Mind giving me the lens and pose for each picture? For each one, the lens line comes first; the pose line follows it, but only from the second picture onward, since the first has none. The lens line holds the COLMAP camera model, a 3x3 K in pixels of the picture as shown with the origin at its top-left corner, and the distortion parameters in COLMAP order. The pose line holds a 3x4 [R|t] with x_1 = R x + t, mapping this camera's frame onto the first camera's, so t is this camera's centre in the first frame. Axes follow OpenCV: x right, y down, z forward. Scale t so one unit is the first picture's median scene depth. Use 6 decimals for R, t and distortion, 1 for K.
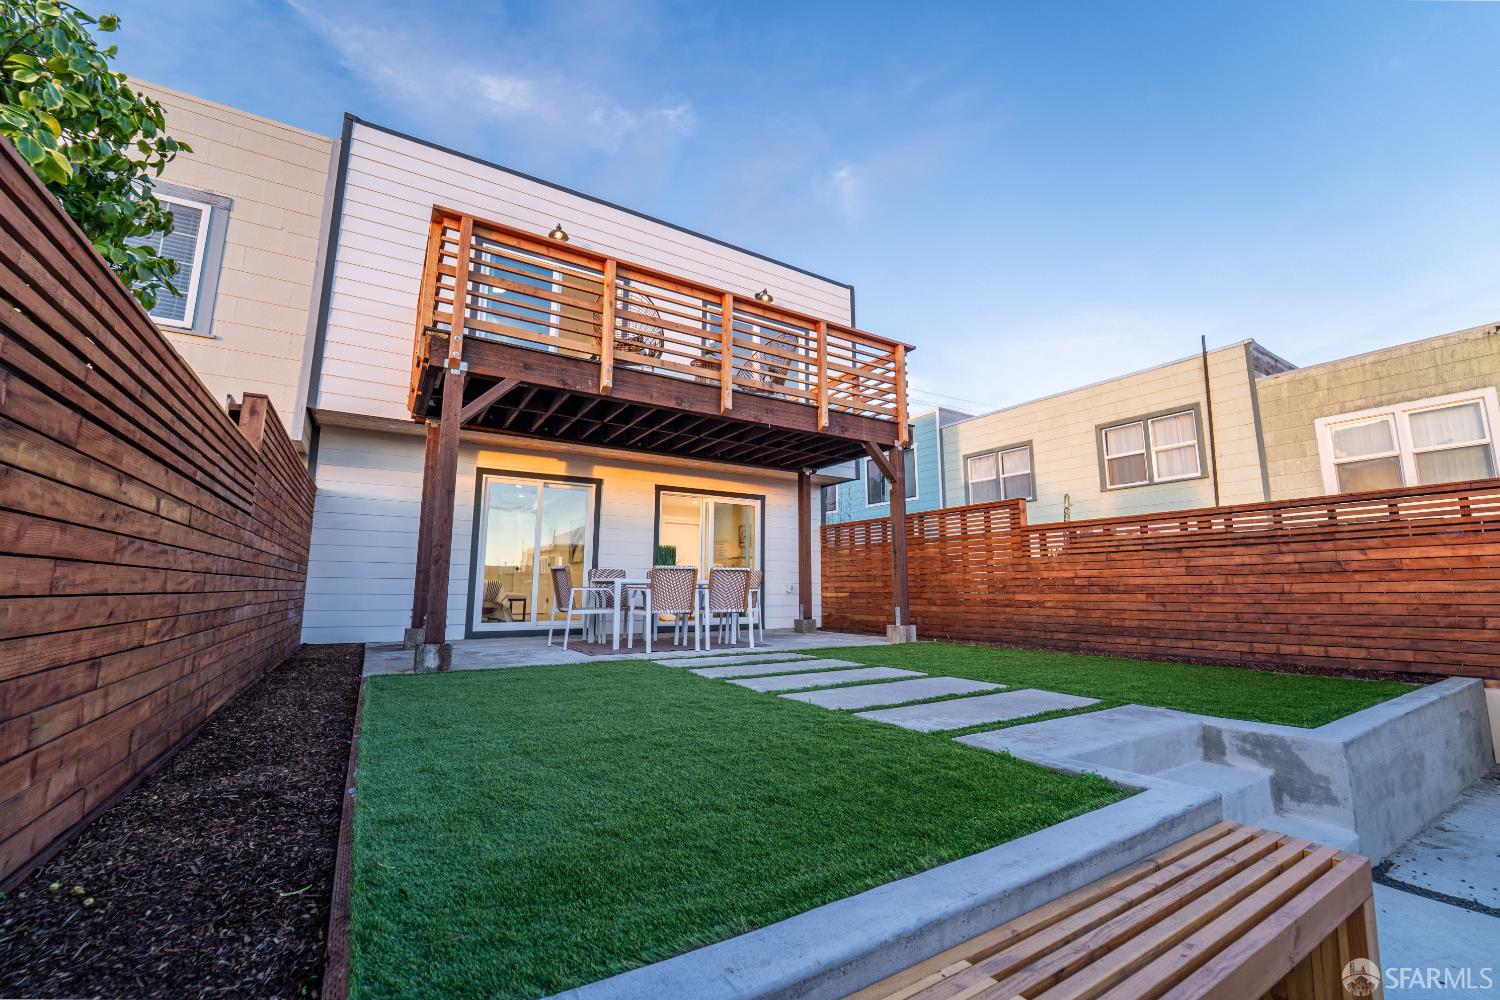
lens RADIAL K [[609.8, 0, 759.6], [0, 609.8, 501.6], [0, 0, 1]] dist [-0.025573, -0.000063]
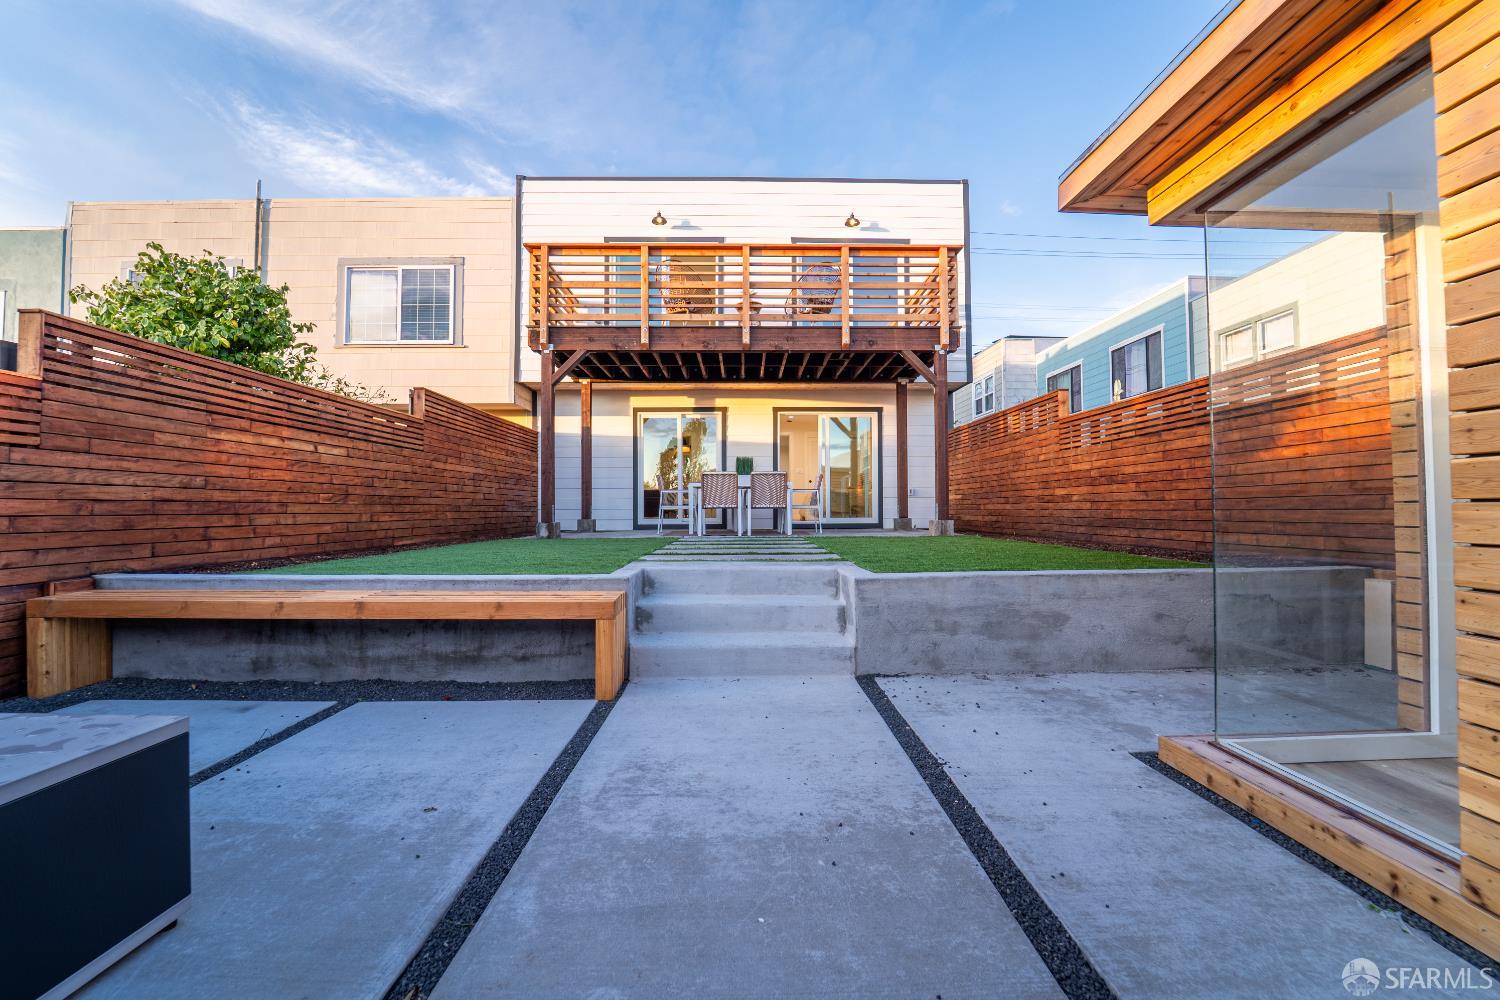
lens RADIAL K [[608.6, 0, 750.2], [0, 608.6, 496.8], [0, 0, 1]] dist [-0.022198, -0.000509]
pose [[0.860622, -0.016810, -0.508966, 0.566990], [0.080728, 0.991320, 0.103764, 0.028180], [0.502804, -0.130390, 0.854509, -0.090957]]
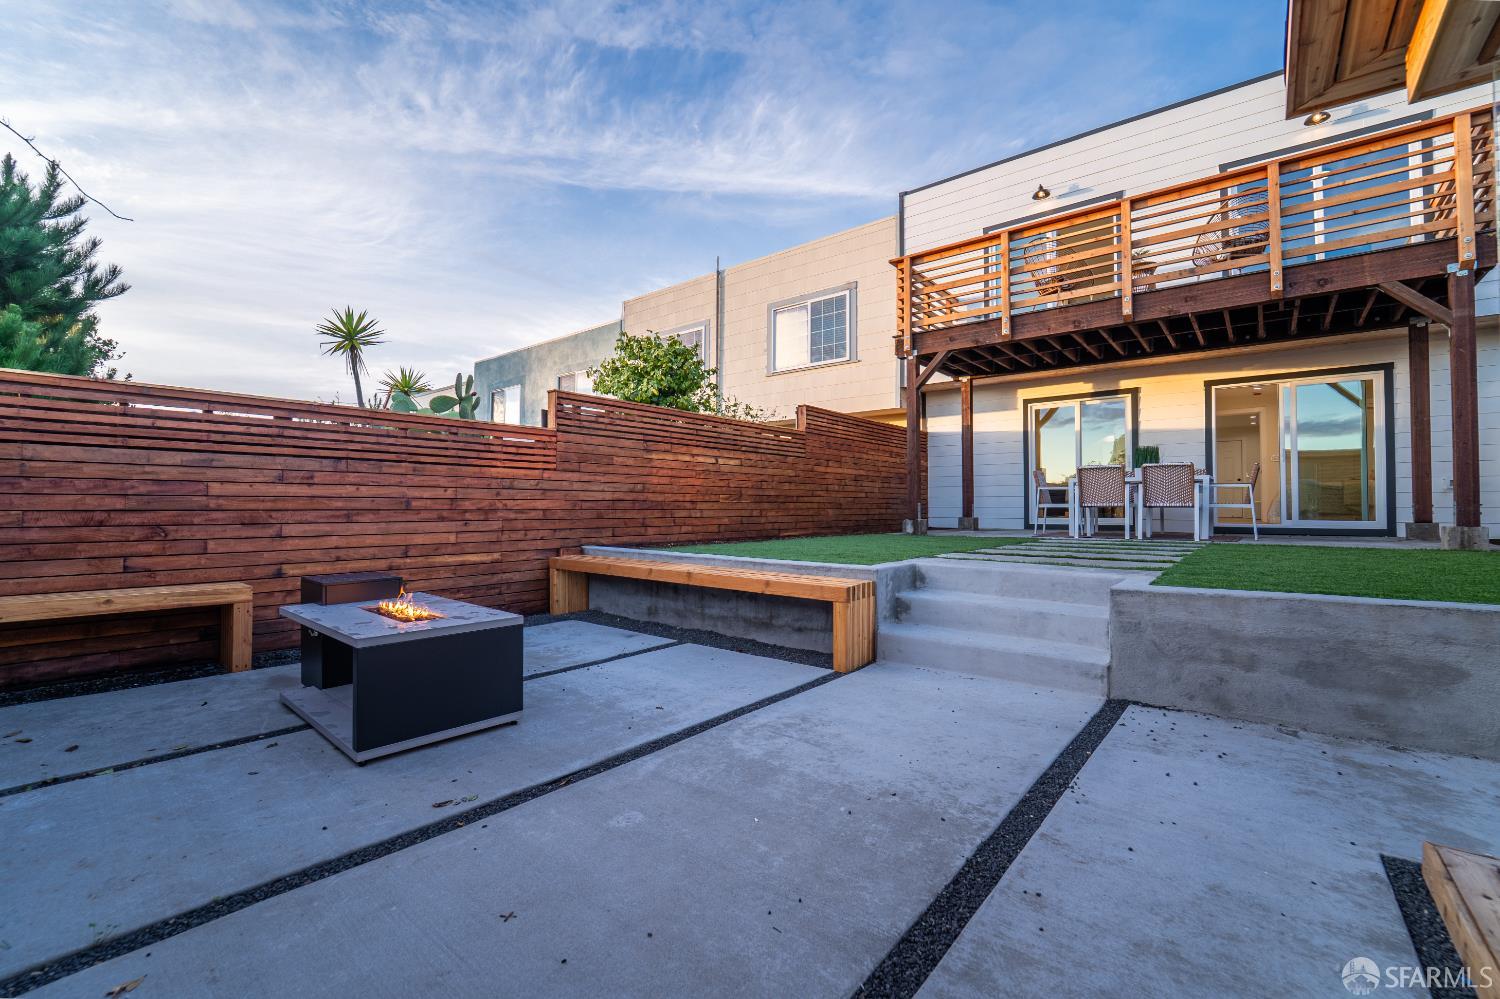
lens RADIAL K [[623.4, 0, 754.2], [0, 623.4, 497.7], [0, 0, 1]] dist [-0.021962, -0.000273]
pose [[0.329351, -0.016556, -0.944062, 0.728763], [0.136488, 0.990180, 0.030251, 0.040647], [0.934291, -0.138816, 0.328377, -0.004714]]
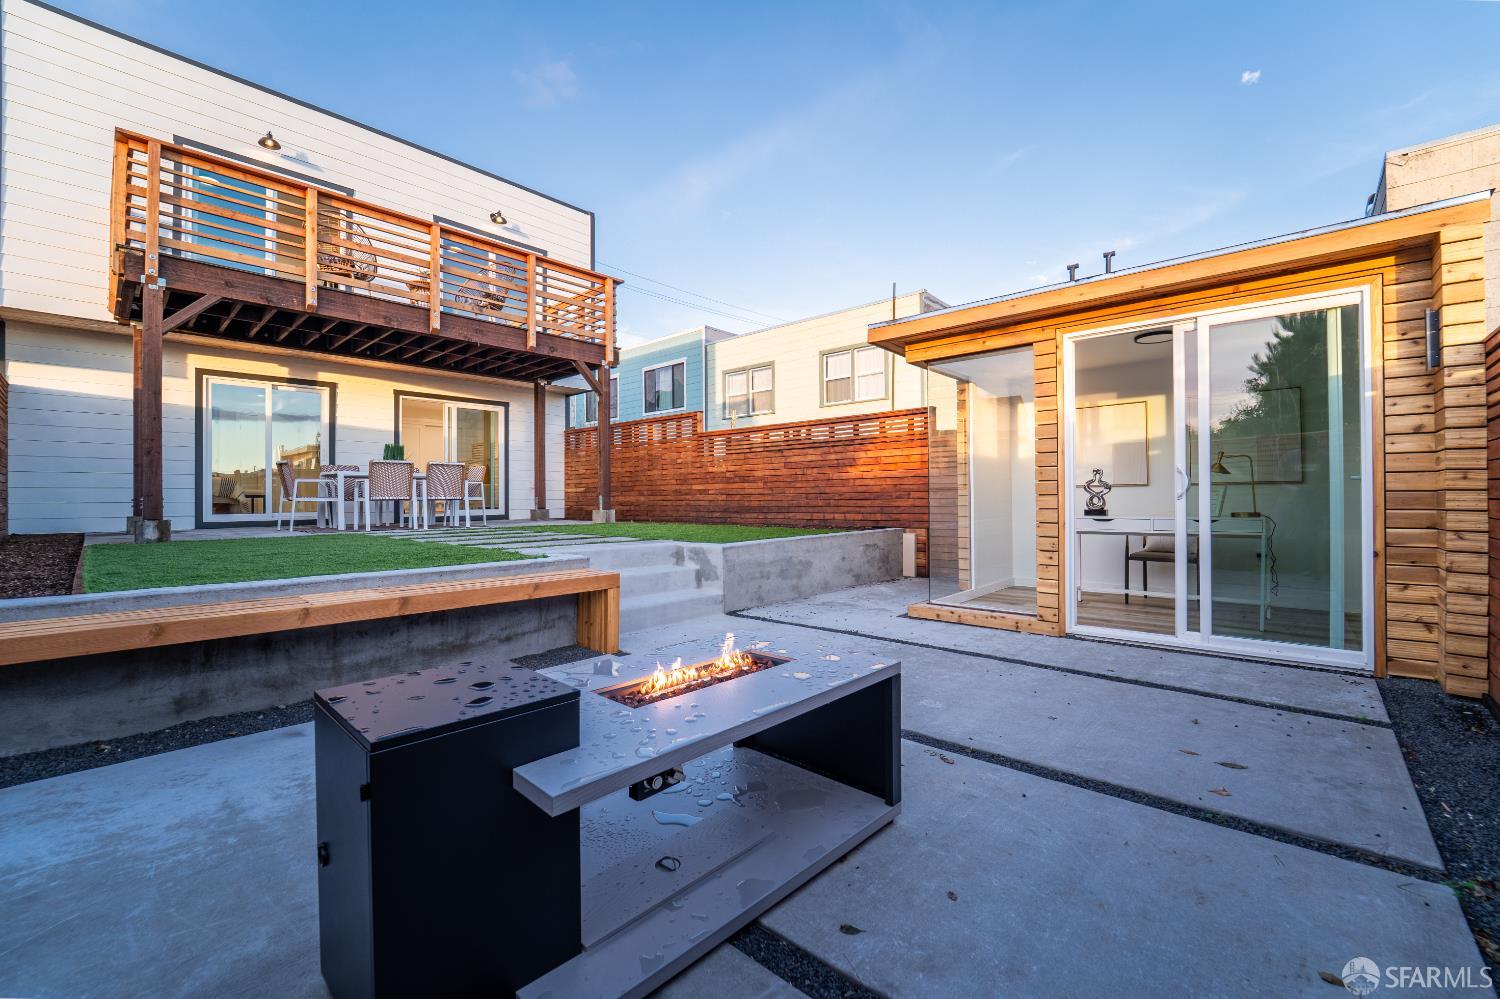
lens RADIAL K [[608.6, 0, 750.2], [0, 608.6, 496.3], [0, 0, 1]] dist [-0.022198, -0.000509]
pose [[0.962092, -0.008807, 0.272583, 0.210162], [-0.029894, 0.990050, 0.137501, -0.008516], [-0.271082, -0.140437, 0.952256, -0.328663]]
